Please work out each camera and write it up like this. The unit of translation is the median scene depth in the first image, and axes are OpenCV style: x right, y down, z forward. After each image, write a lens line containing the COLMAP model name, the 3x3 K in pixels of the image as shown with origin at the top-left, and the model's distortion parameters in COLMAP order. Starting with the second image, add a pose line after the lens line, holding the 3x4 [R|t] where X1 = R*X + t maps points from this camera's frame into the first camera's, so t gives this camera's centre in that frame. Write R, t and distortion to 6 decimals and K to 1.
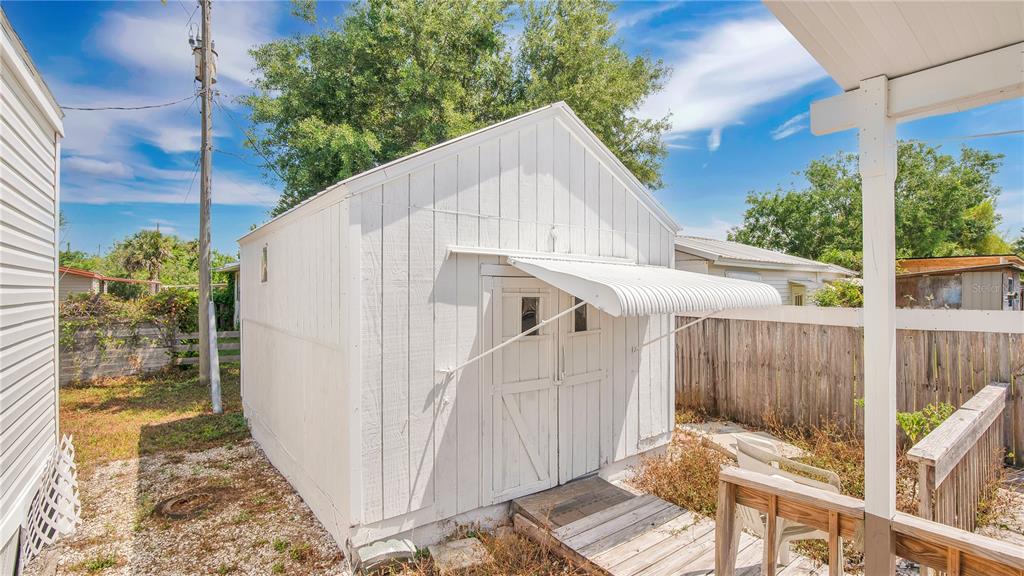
lens RADIAL K [[502.0, 0, 512.0], [0, 502.0, 288.0], [0, 0, 1]] dist [-0.002035, -0.000357]
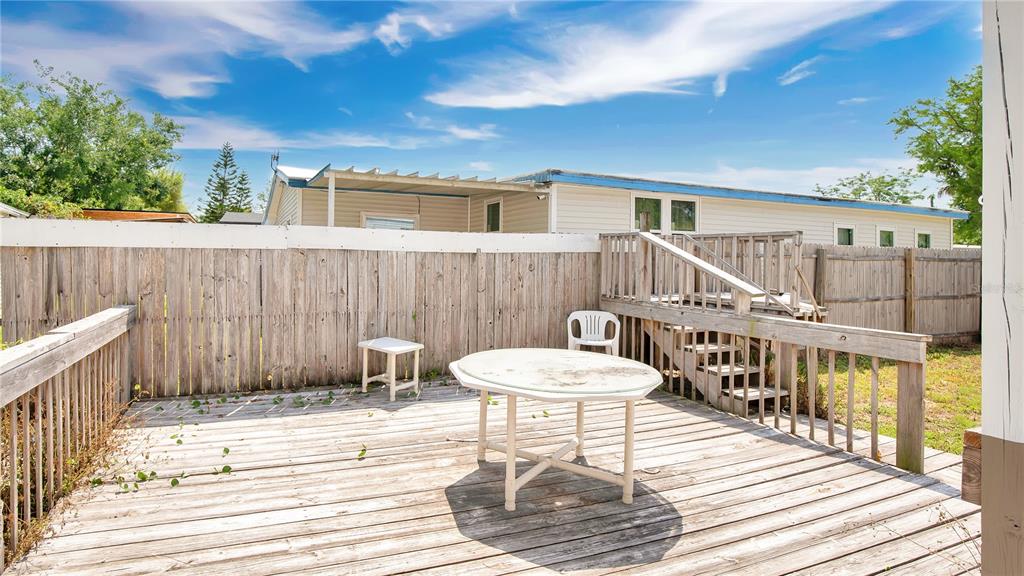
lens RADIAL K [[502.0, 0, 512.0], [0, 502.0, 288.0], [0, 0, 1]] dist [-0.002035, -0.000357]
pose [[0.215227, -0.026834, 0.976195, 0.290221], [-0.056648, 0.997596, 0.039912, 0.090028], [-0.974920, -0.063889, 0.213190, 0.186203]]
